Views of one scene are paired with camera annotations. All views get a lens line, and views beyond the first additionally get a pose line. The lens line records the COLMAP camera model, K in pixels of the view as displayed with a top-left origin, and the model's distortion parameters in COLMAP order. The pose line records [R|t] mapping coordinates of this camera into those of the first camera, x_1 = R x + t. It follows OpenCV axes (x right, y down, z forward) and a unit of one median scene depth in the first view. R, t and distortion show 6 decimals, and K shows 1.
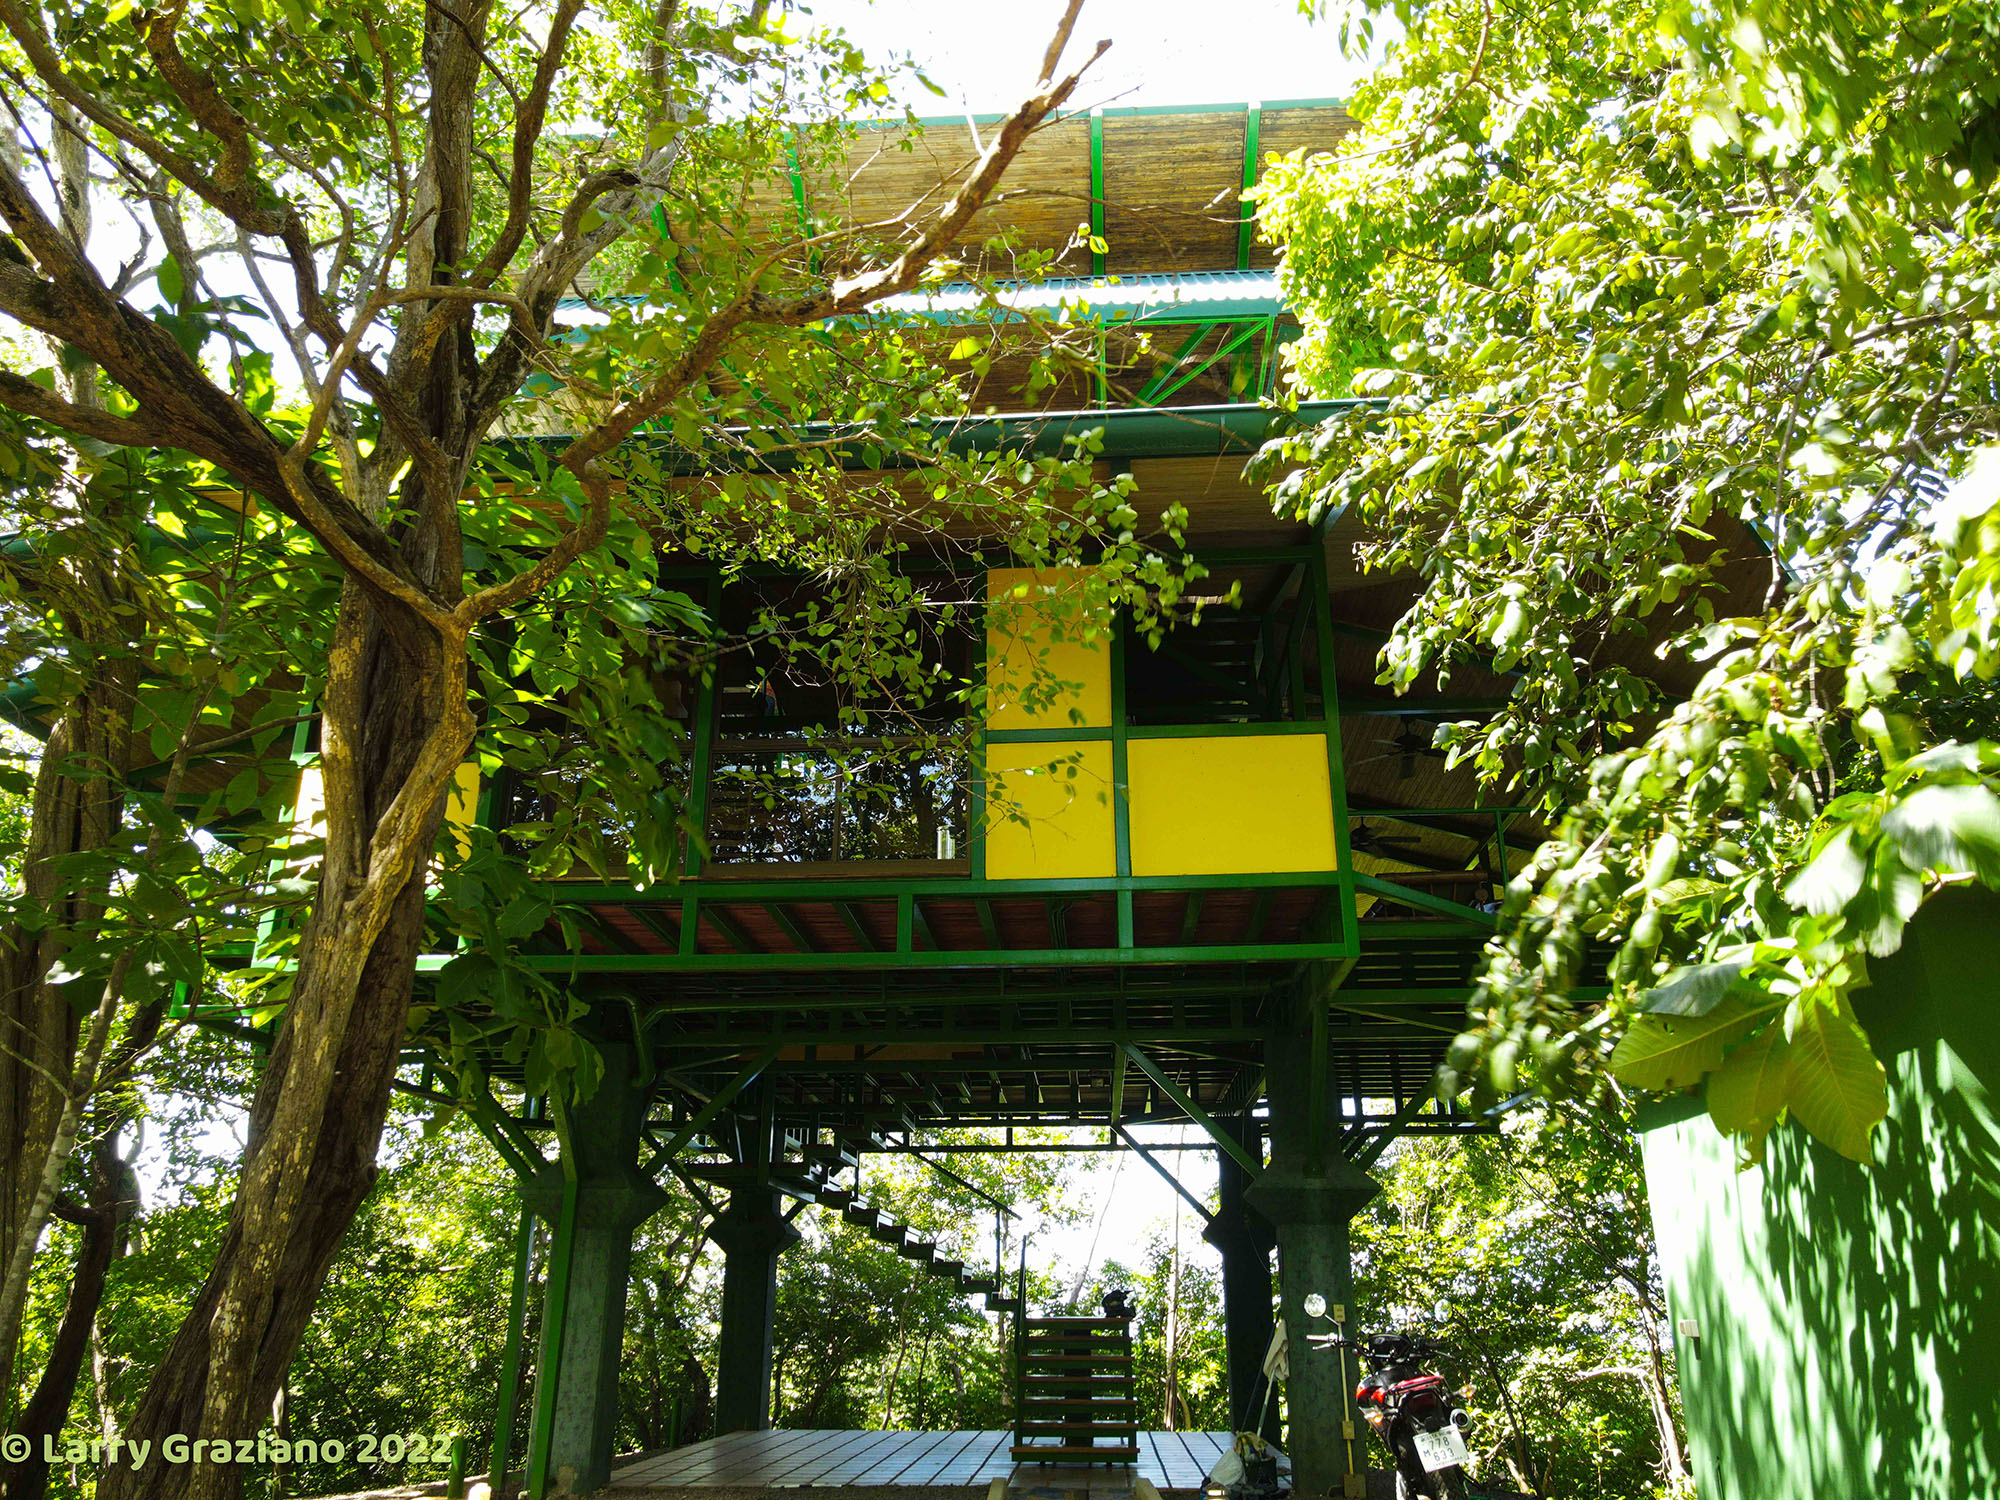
lens RADIAL K [[1421.7, 0, 1000.0], [0, 1421.7, 750.0], [0, 0, 1]] dist [0.002767, 0.004716]
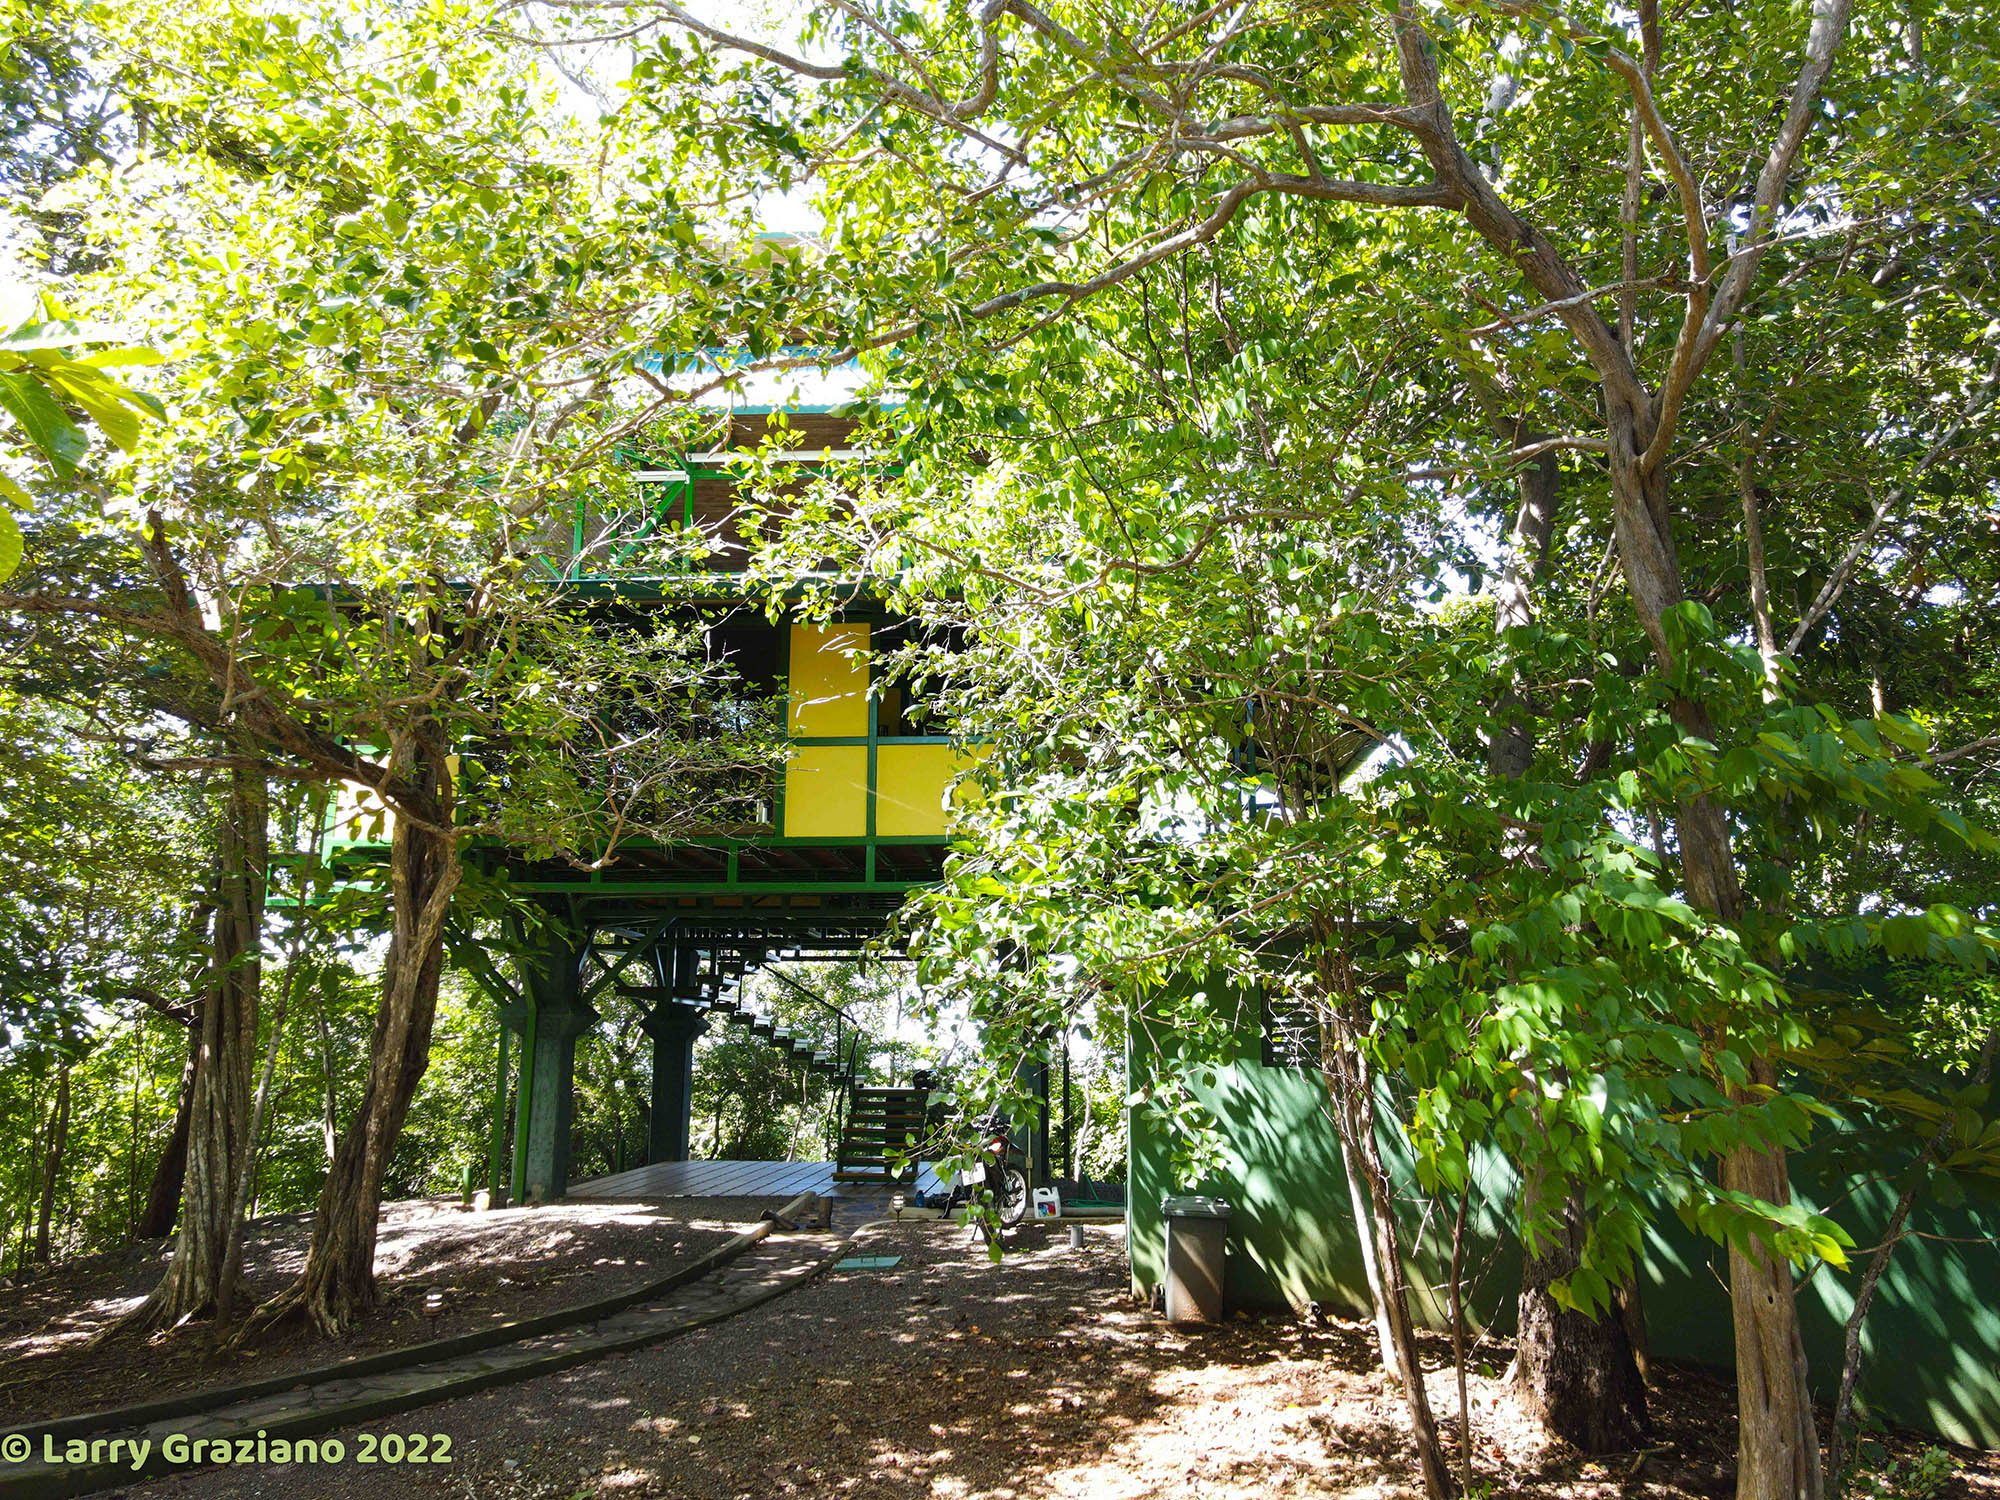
lens RADIAL K [[1421.7, 0, 1000.0], [0, 1421.7, 750.0], [0, 0, 1]] dist [0.002767, 0.004716]
pose [[0.999754, 0.011448, 0.018977, 0.153422], [-0.014395, 0.986479, 0.163256, -0.206055], [-0.016852, -0.163489, 0.986401, -0.432873]]
